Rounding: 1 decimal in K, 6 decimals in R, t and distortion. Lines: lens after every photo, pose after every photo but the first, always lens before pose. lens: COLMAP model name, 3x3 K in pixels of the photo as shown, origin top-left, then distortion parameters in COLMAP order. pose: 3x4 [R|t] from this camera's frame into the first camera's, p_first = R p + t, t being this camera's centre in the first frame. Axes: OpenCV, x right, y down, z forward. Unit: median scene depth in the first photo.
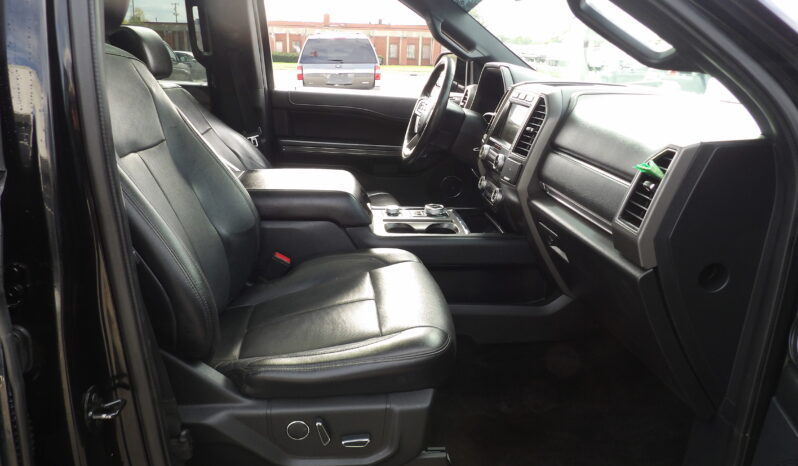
lens RADIAL K [[568.6, 0, 399.0], [0, 568.6, 233.0], [0, 0, 1]] dist [-0.023221, -0.000046]
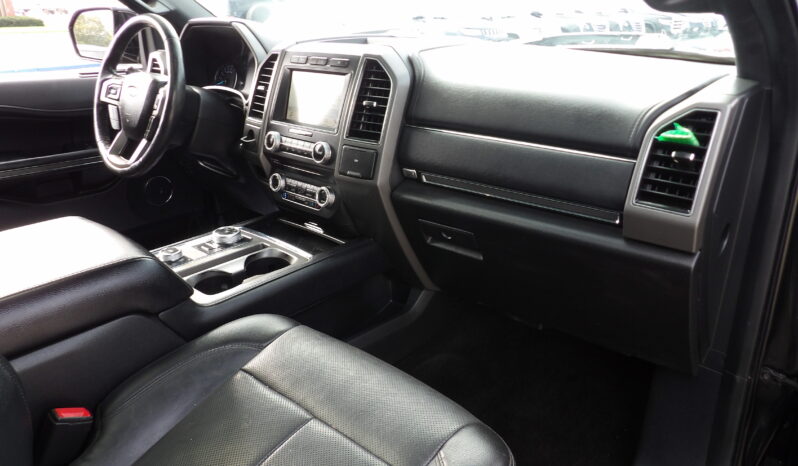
lens RADIAL K [[568.6, 0, 399.0], [0, 568.6, 233.0], [0, 0, 1]] dist [-0.023221, -0.000046]
pose [[0.740937, -0.288646, 0.606380, -0.246847], [0.238061, 0.957176, 0.164743, -0.131877], [-0.627965, 0.022291, 0.777922, 0.386744]]
